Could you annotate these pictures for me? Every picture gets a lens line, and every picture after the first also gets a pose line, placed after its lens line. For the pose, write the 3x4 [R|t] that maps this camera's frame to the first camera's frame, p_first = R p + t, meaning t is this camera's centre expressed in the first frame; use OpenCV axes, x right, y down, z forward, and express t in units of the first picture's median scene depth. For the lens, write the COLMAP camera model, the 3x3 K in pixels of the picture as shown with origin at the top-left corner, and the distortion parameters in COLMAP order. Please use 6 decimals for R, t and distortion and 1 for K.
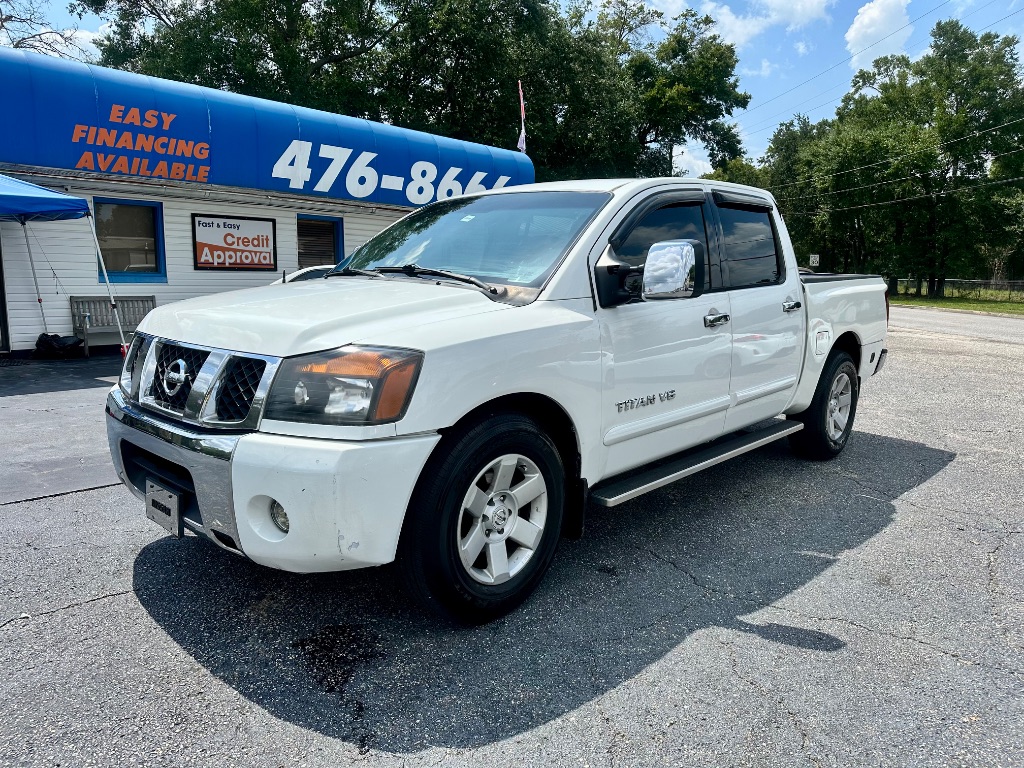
lens RADIAL K [[726.1, 0, 512.0], [0, 726.1, 384.0], [0, 0, 1]] dist [0.010090, -0.018769]
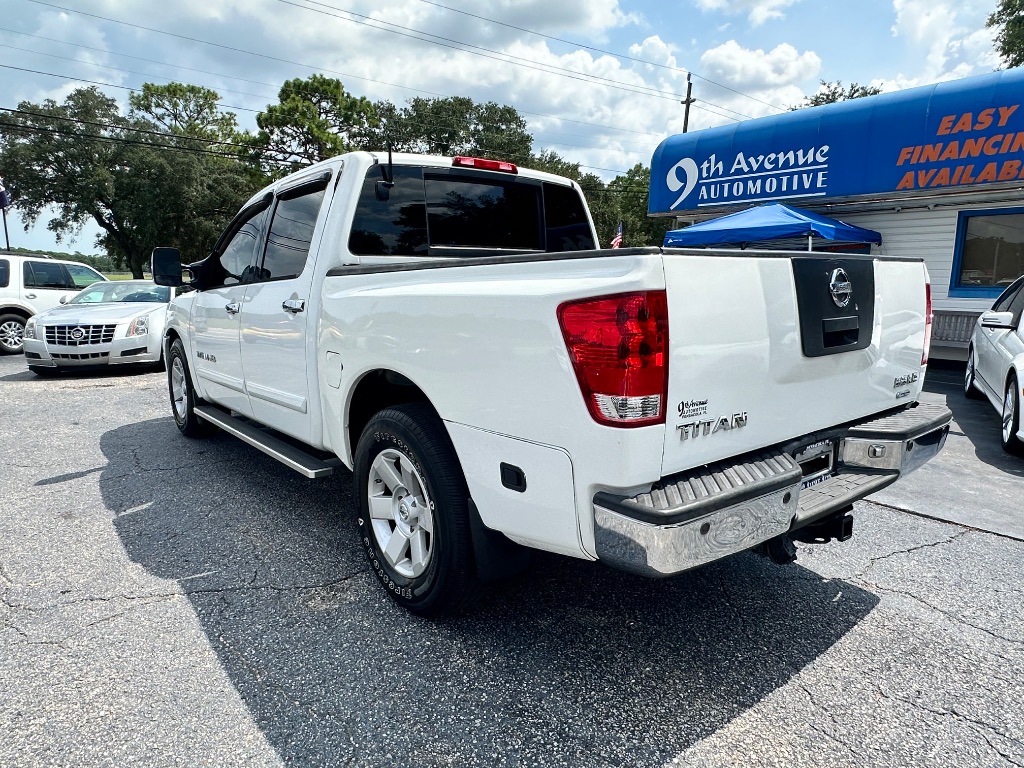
lens RADIAL K [[656.6, 0, 512.0], [0, 656.6, 384.0], [0, 0, 1]] dist [-0.027750, 0.025525]
pose [[-0.156497, 0.135130, -0.978391, 0.454687], [-0.155420, 0.974886, 0.159506, -0.075629], [0.975374, 0.177023, -0.131565, 0.583975]]
